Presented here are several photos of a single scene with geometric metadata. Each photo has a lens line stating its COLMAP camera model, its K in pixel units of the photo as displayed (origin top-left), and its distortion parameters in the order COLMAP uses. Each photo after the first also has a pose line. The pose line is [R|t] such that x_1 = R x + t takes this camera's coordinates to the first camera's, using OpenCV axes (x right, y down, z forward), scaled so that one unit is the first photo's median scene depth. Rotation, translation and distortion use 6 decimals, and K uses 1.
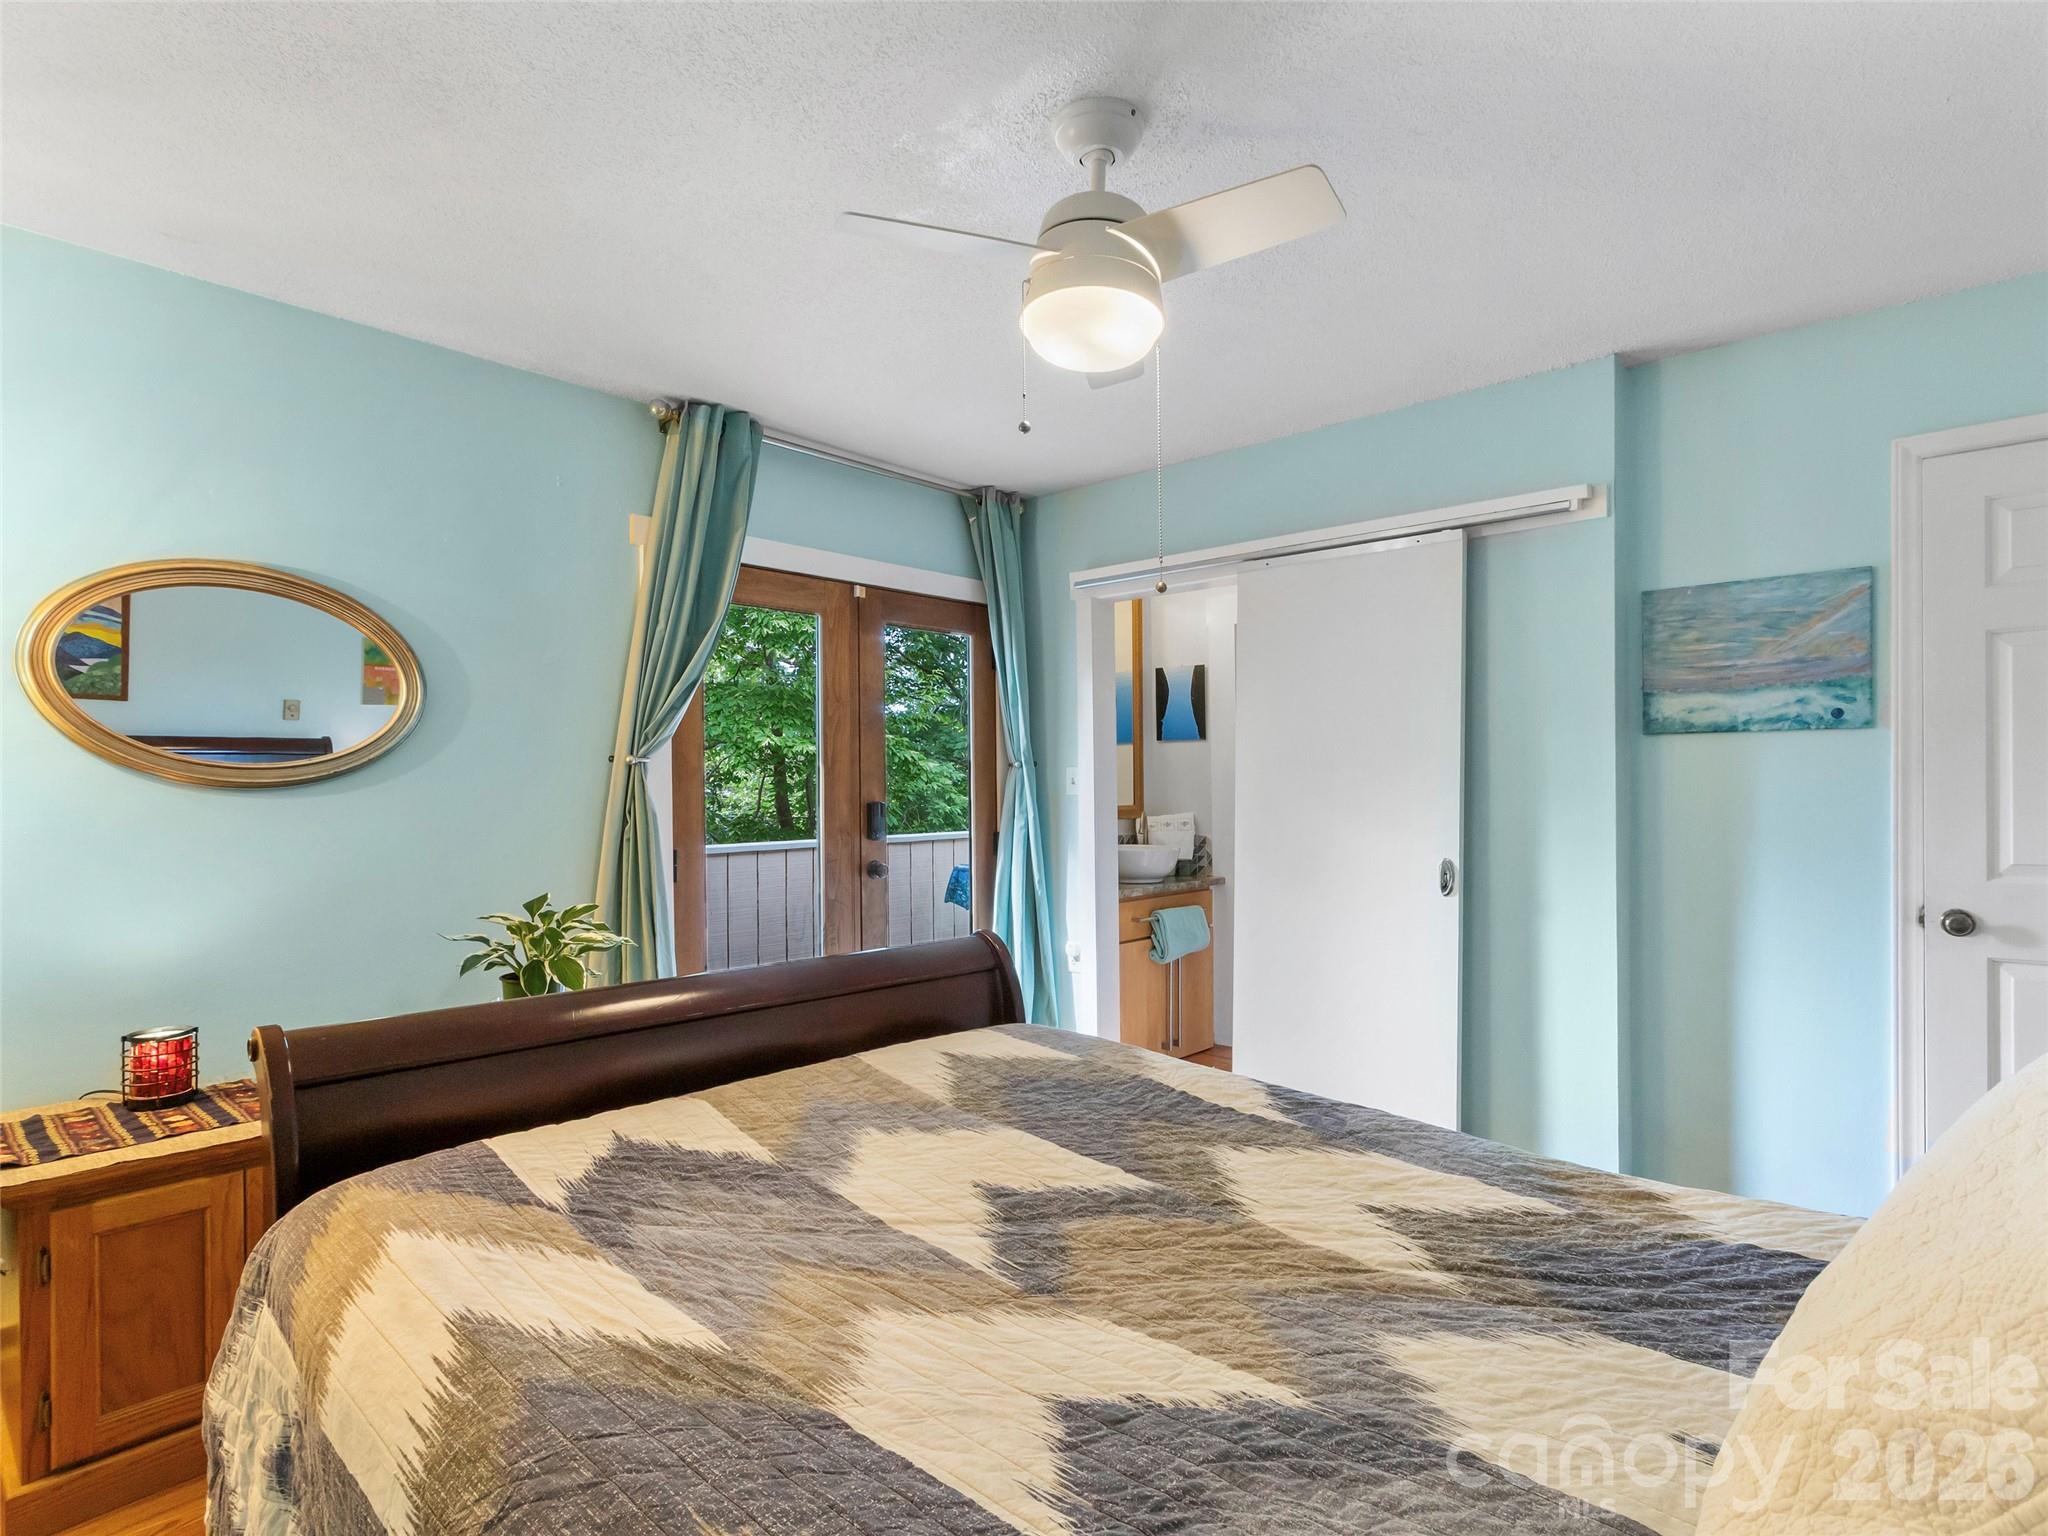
lens RADIAL K [[1084.3, 0, 1024.3], [0, 1084.3, 761.8], [0, 0, 1]] dist [0.003517, -0.000219]
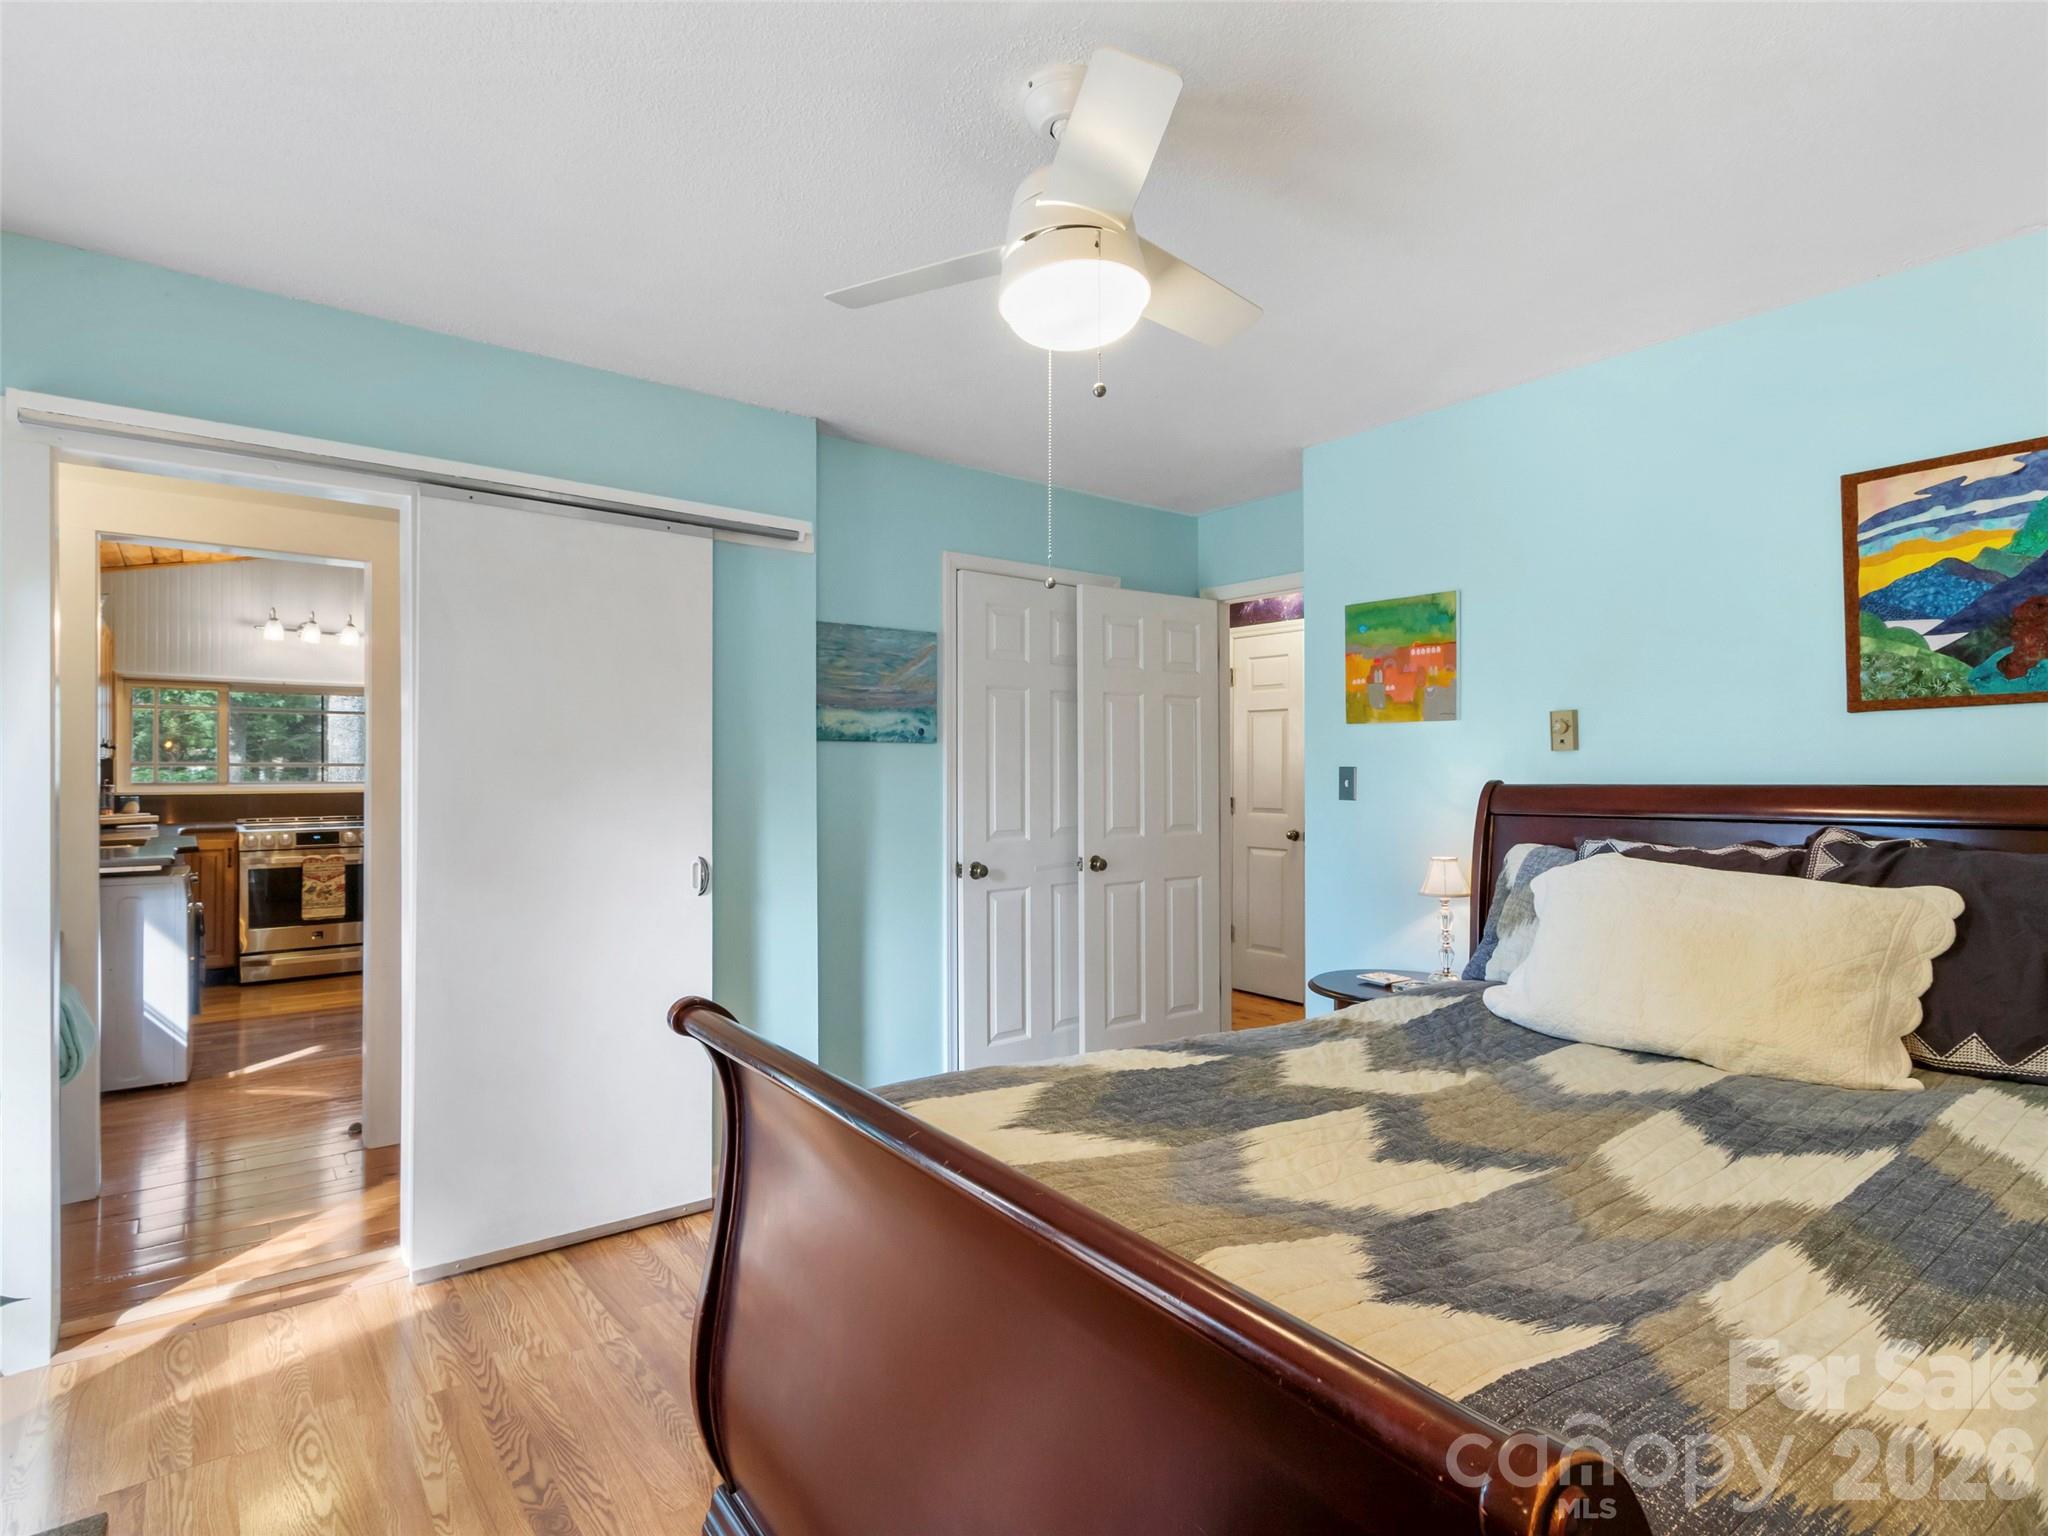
lens RADIAL K [[1084.3, 0, 1024.3], [0, 1084.3, 761.8], [0, 0, 1]] dist [0.003517, -0.000219]
pose [[0.147262, 0.018687, 0.988921, -0.638750], [-0.022245, 0.999631, -0.015577, 0.013497], [-0.988847, -0.019704, 0.147623, 0.660863]]
